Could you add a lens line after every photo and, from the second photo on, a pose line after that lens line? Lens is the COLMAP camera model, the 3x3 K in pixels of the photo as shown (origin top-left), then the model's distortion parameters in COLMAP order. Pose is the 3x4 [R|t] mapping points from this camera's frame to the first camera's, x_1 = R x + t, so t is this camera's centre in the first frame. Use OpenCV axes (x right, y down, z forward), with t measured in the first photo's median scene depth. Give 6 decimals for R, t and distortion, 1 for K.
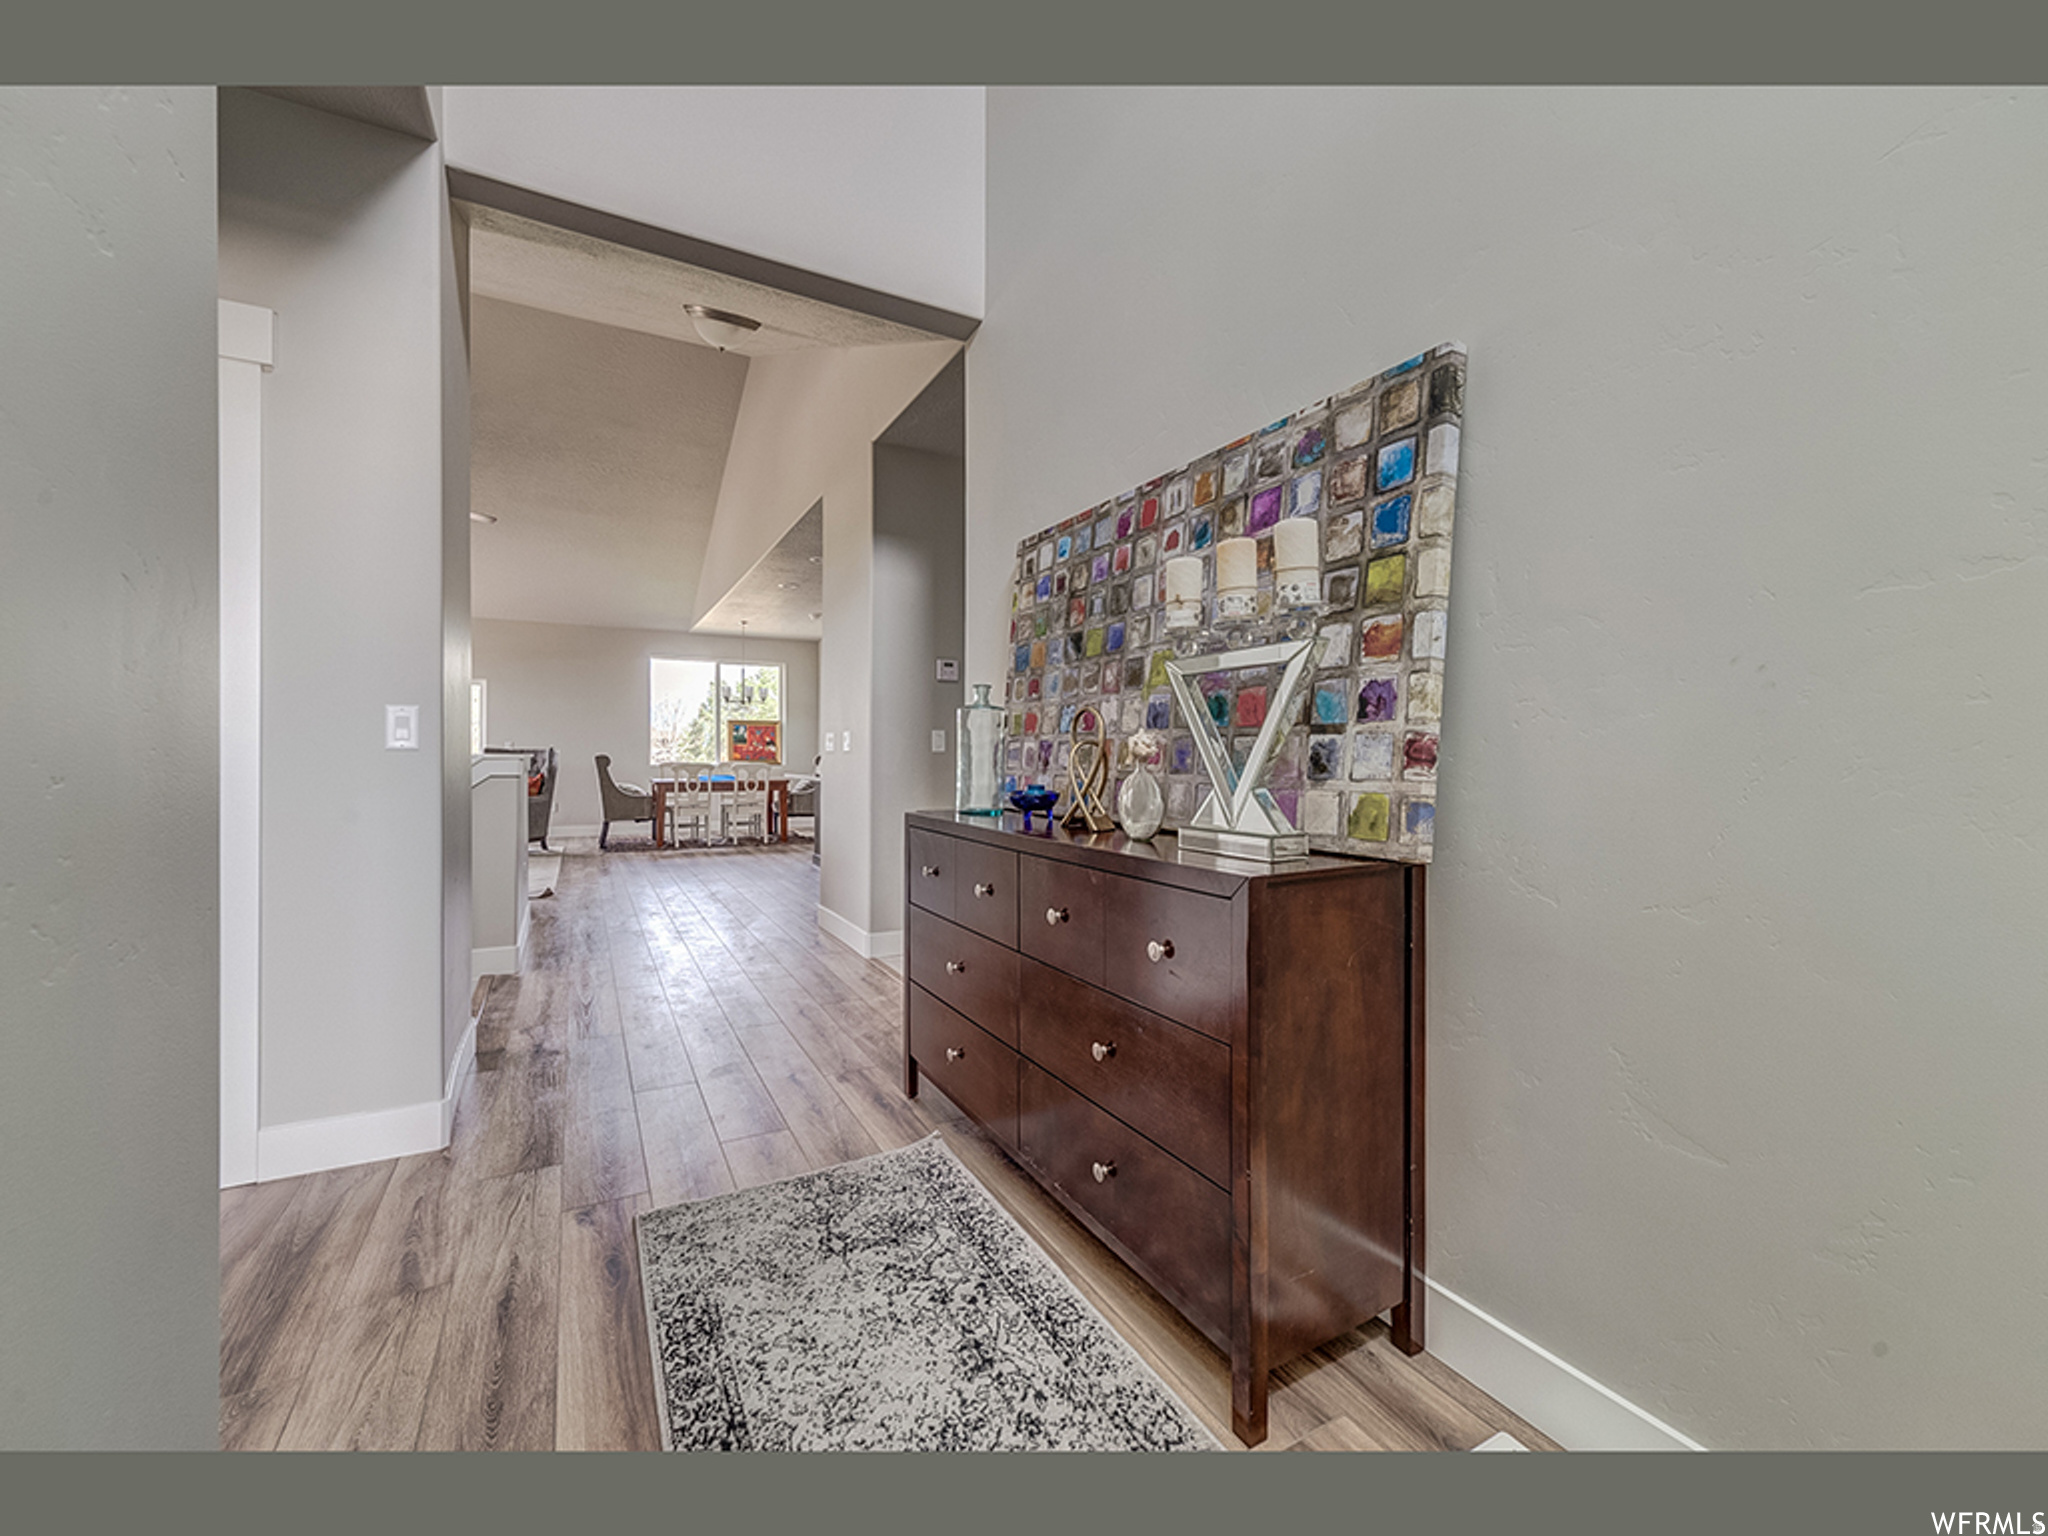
lens RADIAL K [[800.2, 0, 1025.2], [0, 800.2, 755.9], [0, 0, 1]] dist [0.002970, -0.000077]
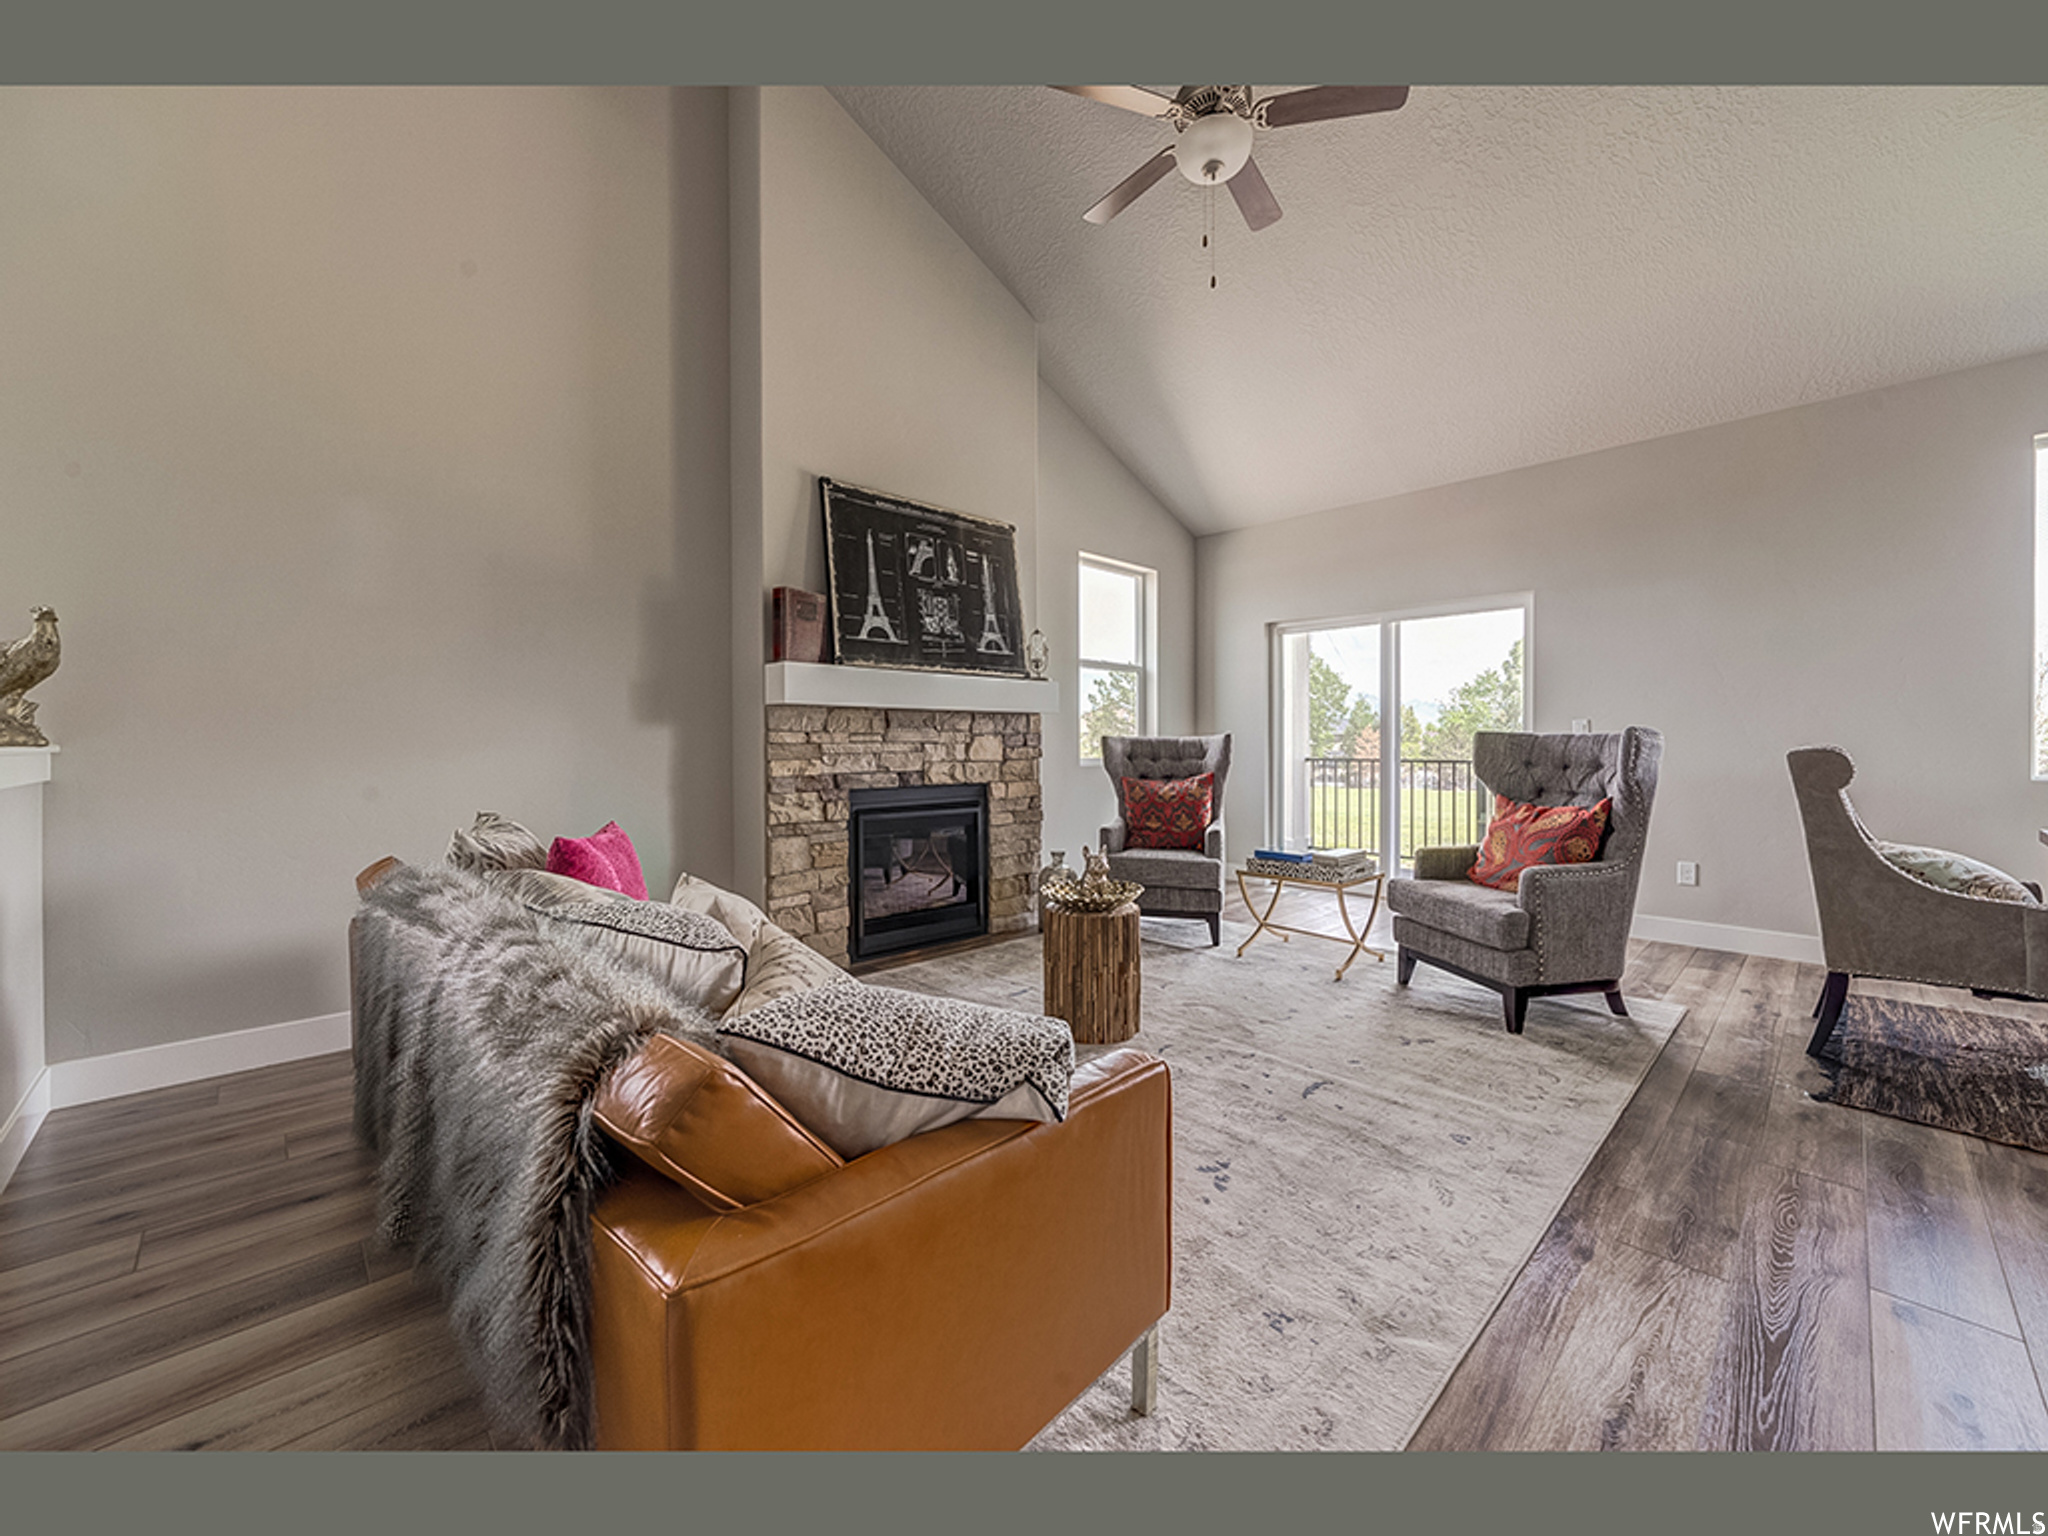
lens RADIAL K [[800.2, 0, 1029.6], [0, 800.2, 733.2], [0, 0, 1]] dist [0.002970, -0.000077]
pose [[0.264237, -0.008996, -0.964416, -0.299711], [-0.004840, 0.999932, -0.010653, -0.002392], [0.964446, 0.007483, 0.264176, 0.601919]]
